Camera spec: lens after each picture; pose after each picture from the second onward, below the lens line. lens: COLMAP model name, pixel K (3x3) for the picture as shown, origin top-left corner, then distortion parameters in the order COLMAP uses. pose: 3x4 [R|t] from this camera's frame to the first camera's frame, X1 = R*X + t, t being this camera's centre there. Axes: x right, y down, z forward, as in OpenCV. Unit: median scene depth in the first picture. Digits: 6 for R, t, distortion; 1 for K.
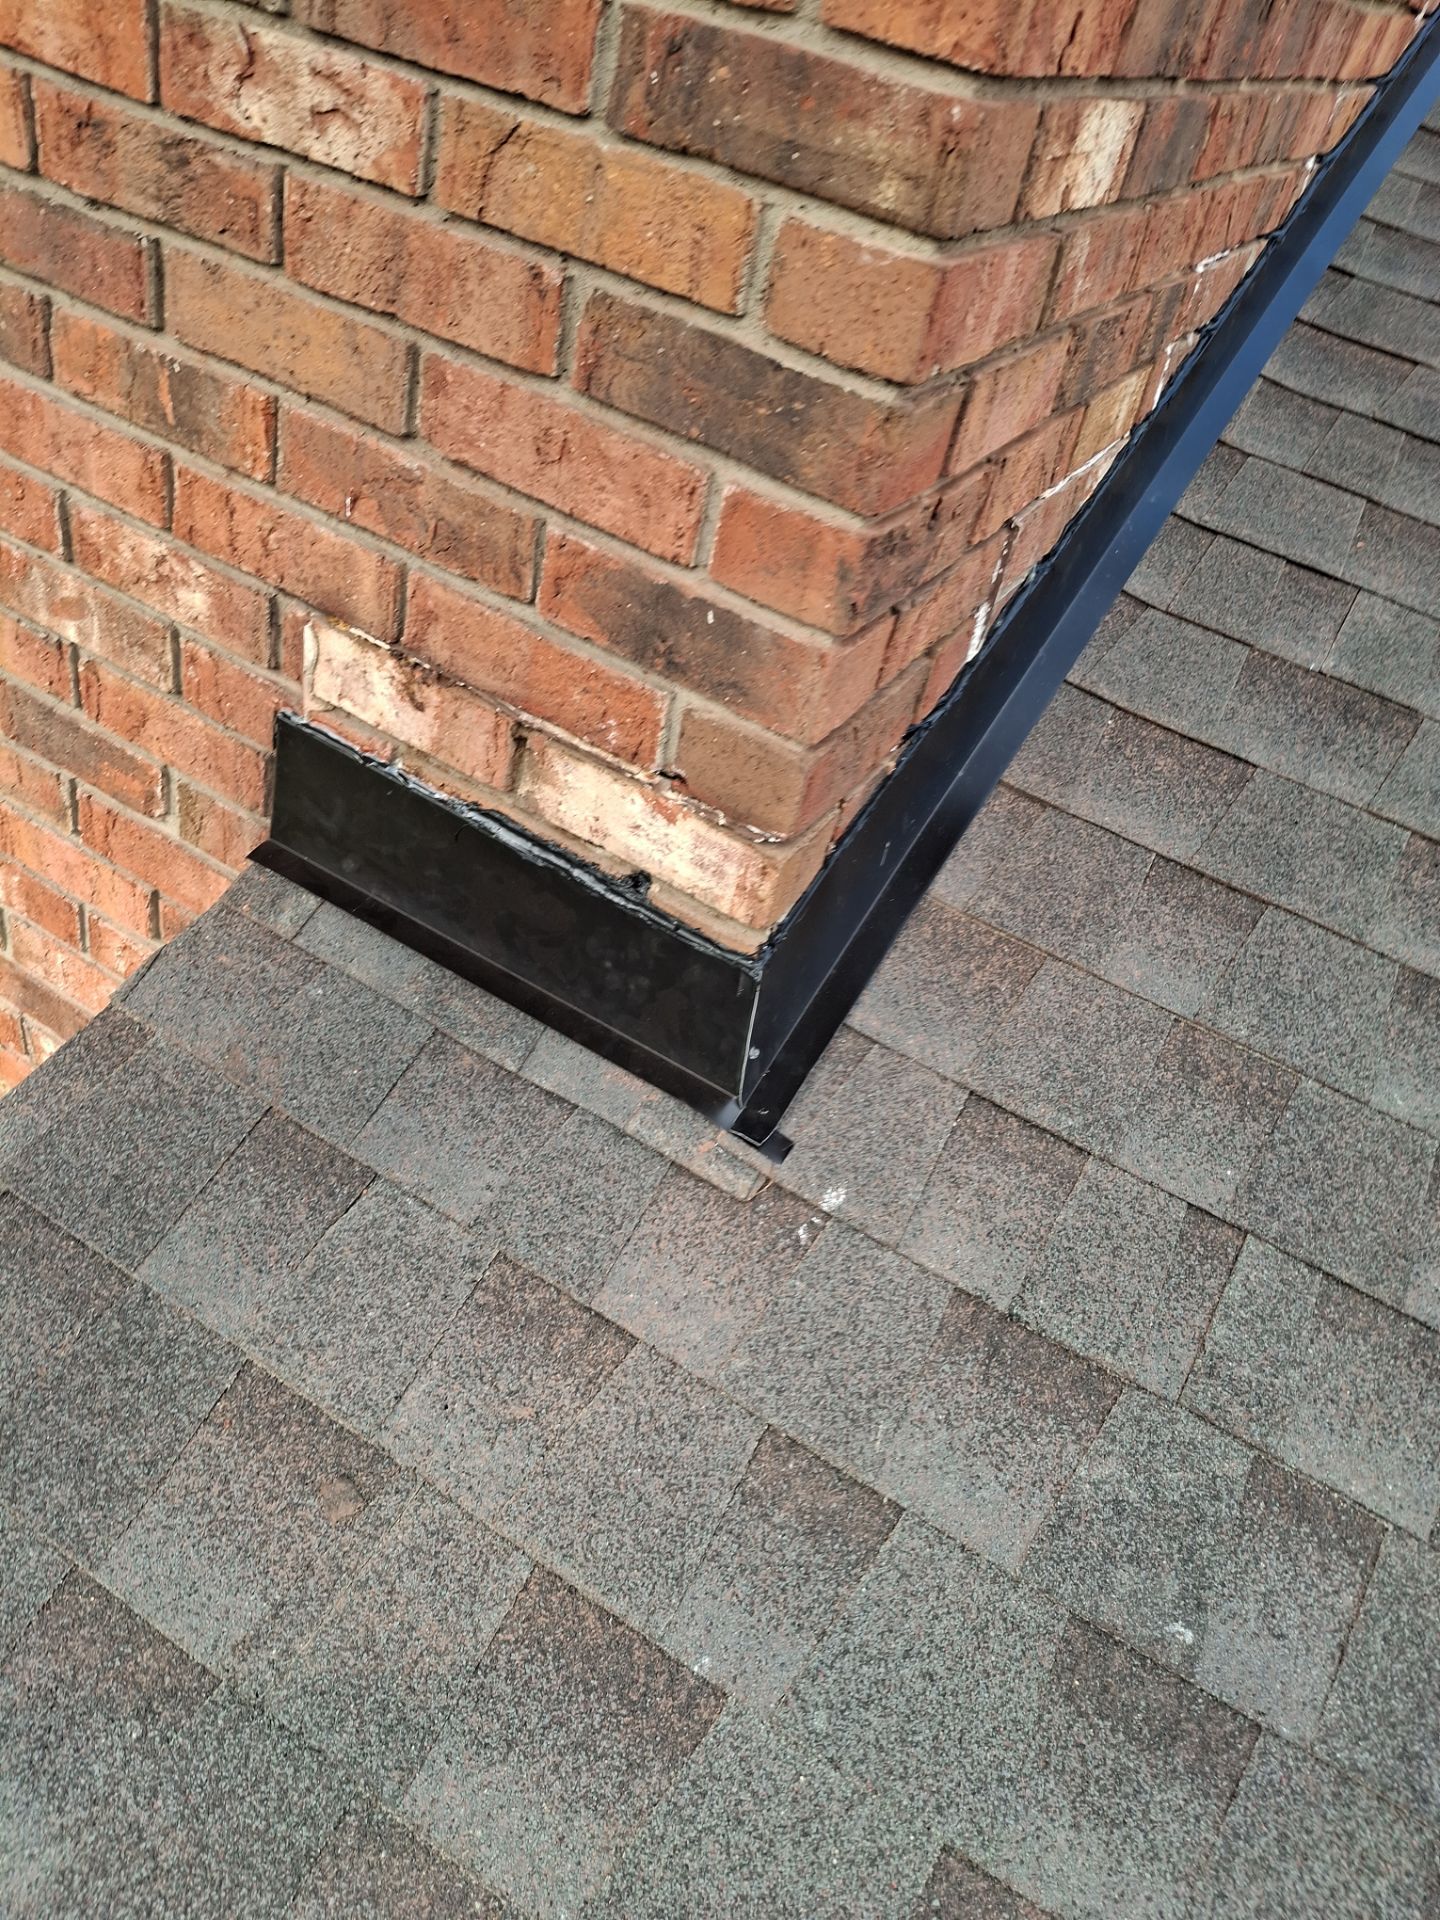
lens RADIAL K [[1506.6, 0, 850.2], [0, 1506.6, 956.8], [0, 0, 1]] dist [0.083174, -0.139451]
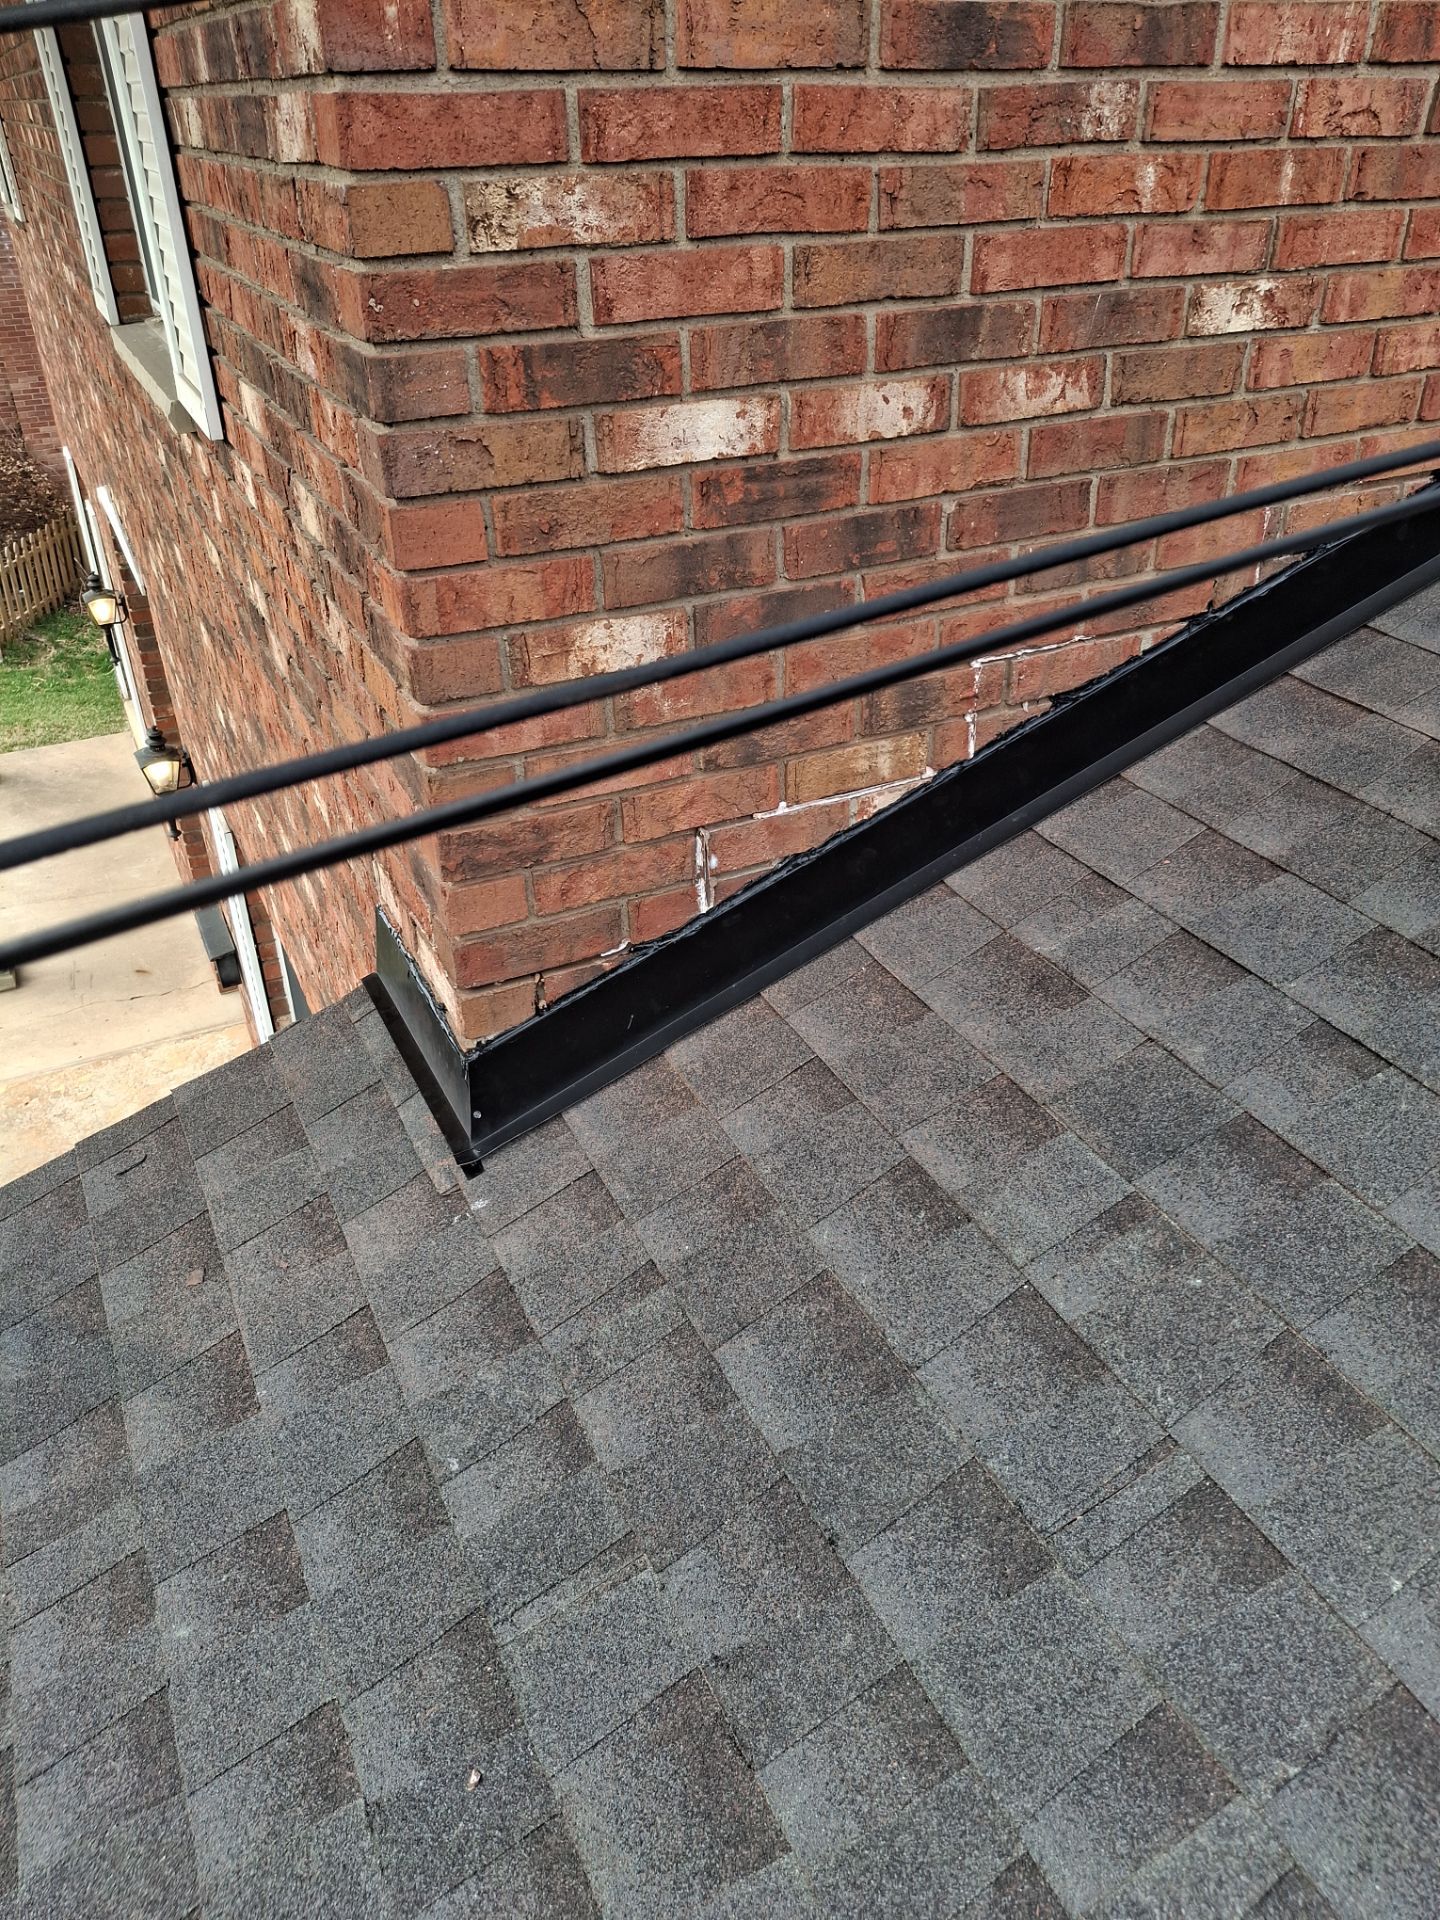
lens RADIAL K [[1506.6, 0, 850.2], [0, 1506.6, 956.8], [0, 0, 1]] dist [0.083174, -0.139451]
pose [[0.815652, 0.109451, -0.568095, 1.396369], [-0.195718, 0.976248, -0.092919, -0.042658], [0.544432, 0.186977, 0.817700, -0.255204]]
